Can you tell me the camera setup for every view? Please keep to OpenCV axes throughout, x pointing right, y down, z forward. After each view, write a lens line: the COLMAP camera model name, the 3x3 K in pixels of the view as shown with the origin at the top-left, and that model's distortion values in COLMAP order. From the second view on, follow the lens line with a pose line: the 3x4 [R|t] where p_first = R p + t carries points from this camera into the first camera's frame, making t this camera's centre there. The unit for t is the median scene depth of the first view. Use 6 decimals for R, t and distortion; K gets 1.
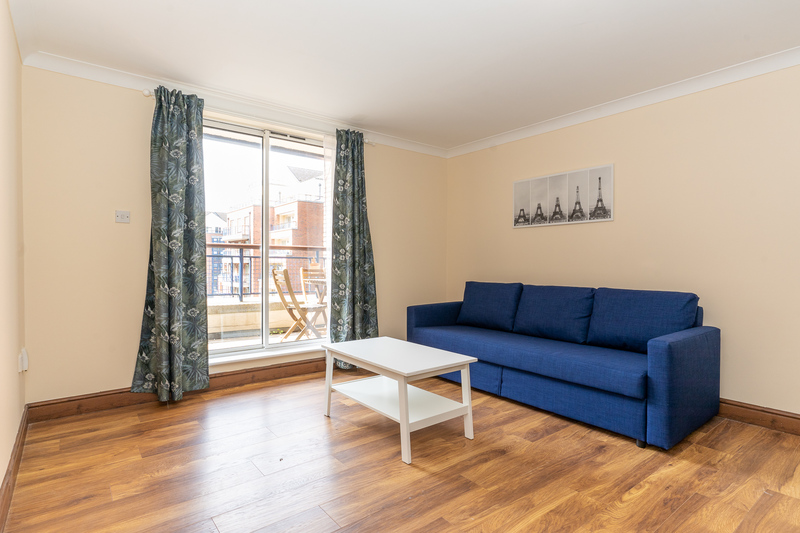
lens RADIAL K [[413.2, 0, 397.1], [0, 413.2, 268.6], [0, 0, 1]] dist [-0.006321, -0.000947]
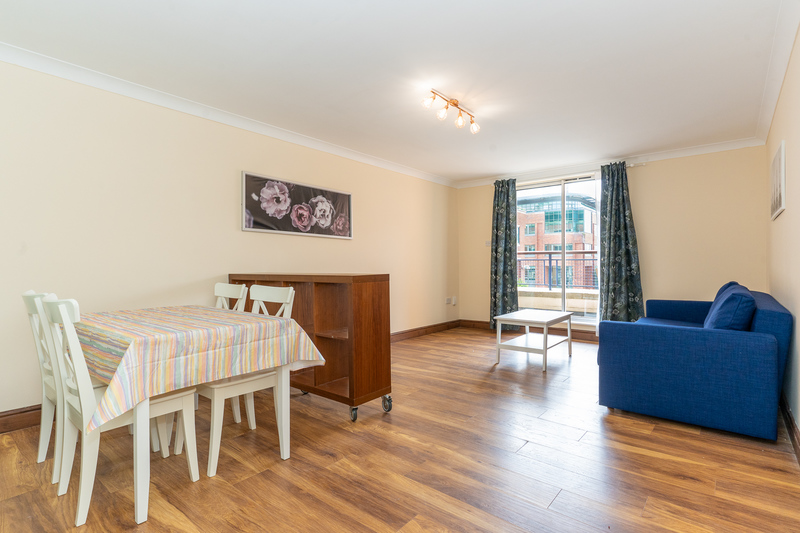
lens RADIAL K [[405.5, 0, 399.3], [0, 405.5, 261.3], [0, 0, 1]] dist [0.001565, 0.001501]
pose [[0.207215, -0.016543, -0.978156, 1.111402], [-0.011138, 0.999752, -0.019268, 0.014478], [0.978232, 0.014888, 0.206979, 0.072718]]
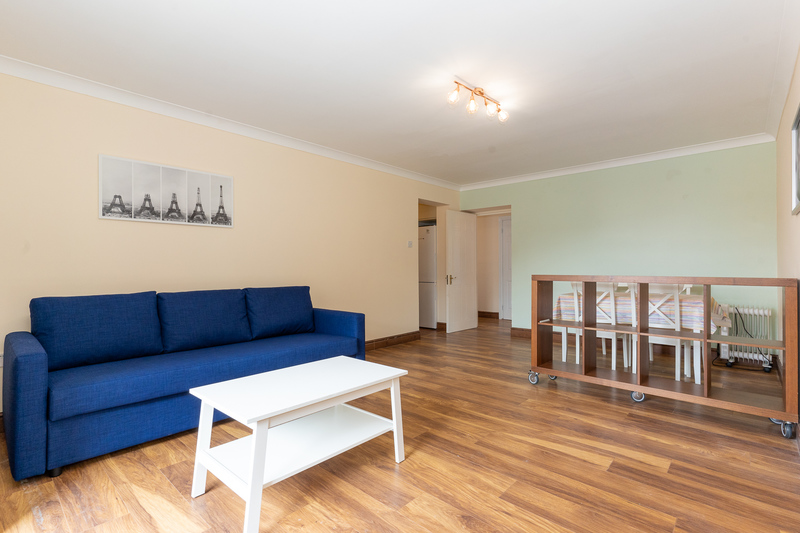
lens RADIAL K [[385.3, 0, 401.6], [0, 385.3, 268.0], [0, 0, 1]] dist [0.003073, 0.002626]
pose [[-0.163575, -0.004311, 0.986521, -0.544298], [0.019654, 0.999778, 0.007628, -0.006972], [-0.986335, 0.020637, -0.163454, 0.683126]]
